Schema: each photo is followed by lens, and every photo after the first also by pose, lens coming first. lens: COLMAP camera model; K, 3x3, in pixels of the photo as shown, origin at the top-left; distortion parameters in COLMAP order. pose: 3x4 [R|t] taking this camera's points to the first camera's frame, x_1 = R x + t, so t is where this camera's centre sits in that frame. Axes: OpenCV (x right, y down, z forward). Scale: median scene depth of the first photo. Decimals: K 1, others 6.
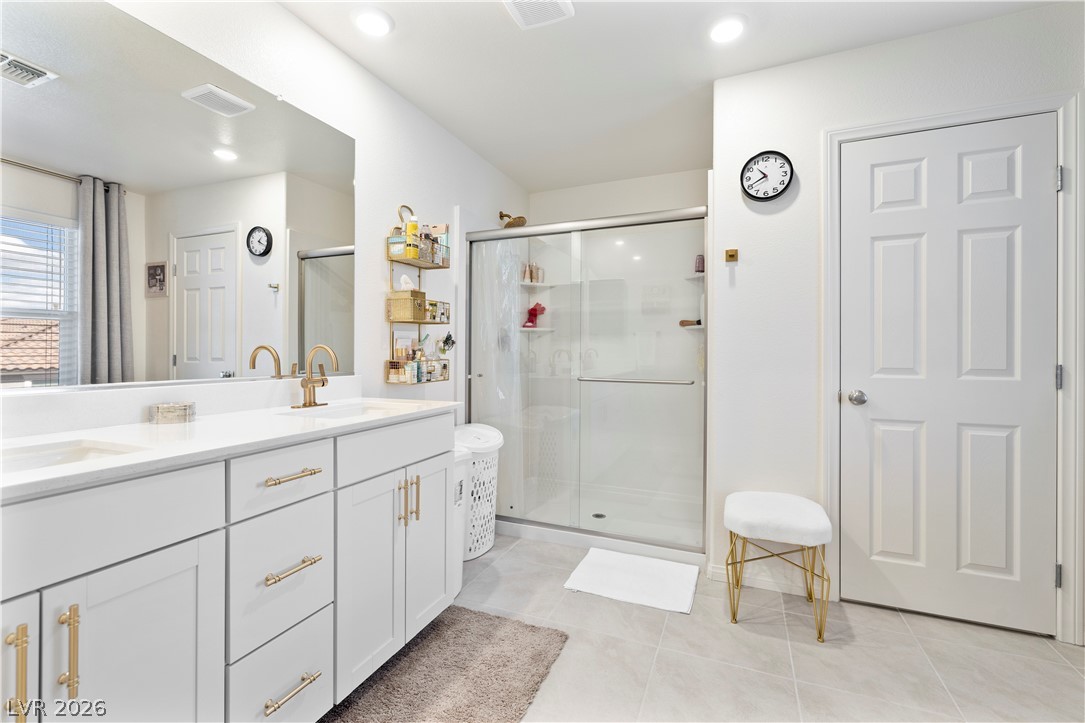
lens RADIAL K [[464.4, 0, 536.7], [0, 464.4, 348.6], [0, 0, 1]] dist [0.003014, 0.000173]
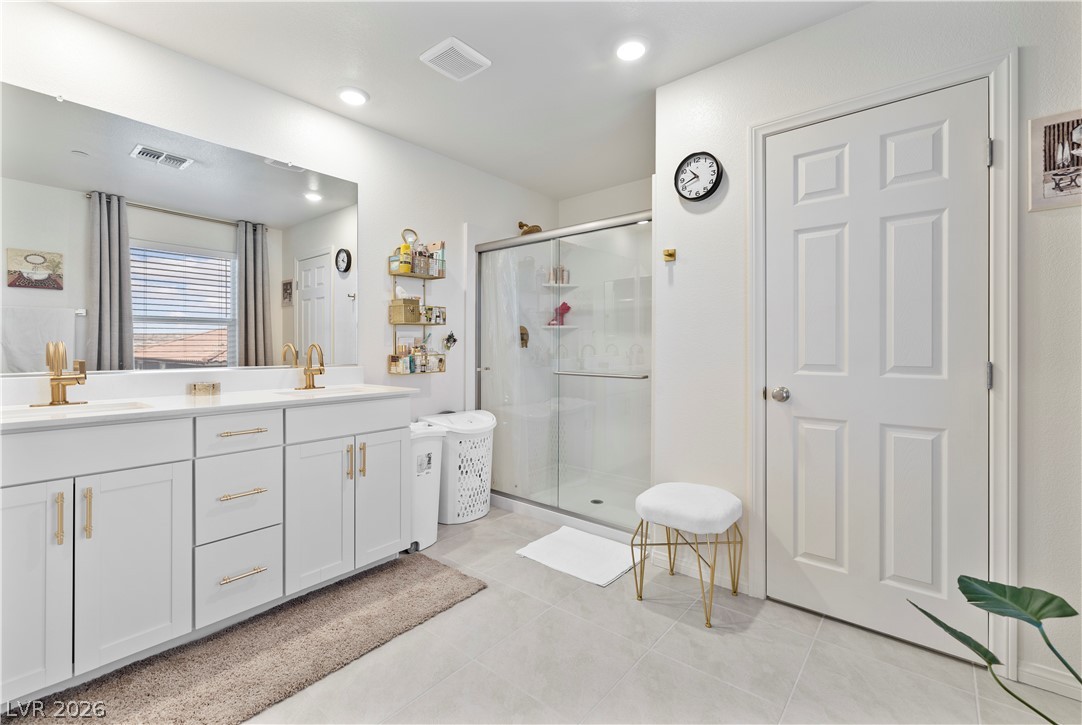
lens RADIAL K [[465.6, 0, 538.9], [0, 465.6, 344.6], [0, 0, 1]] dist [0.000669, 0.000343]
pose [[0.955768, -0.003608, -0.294099, 0.459402], [0.003939, 0.999992, 0.000535, -0.001848], [0.294095, -0.001670, 0.955775, -0.085051]]
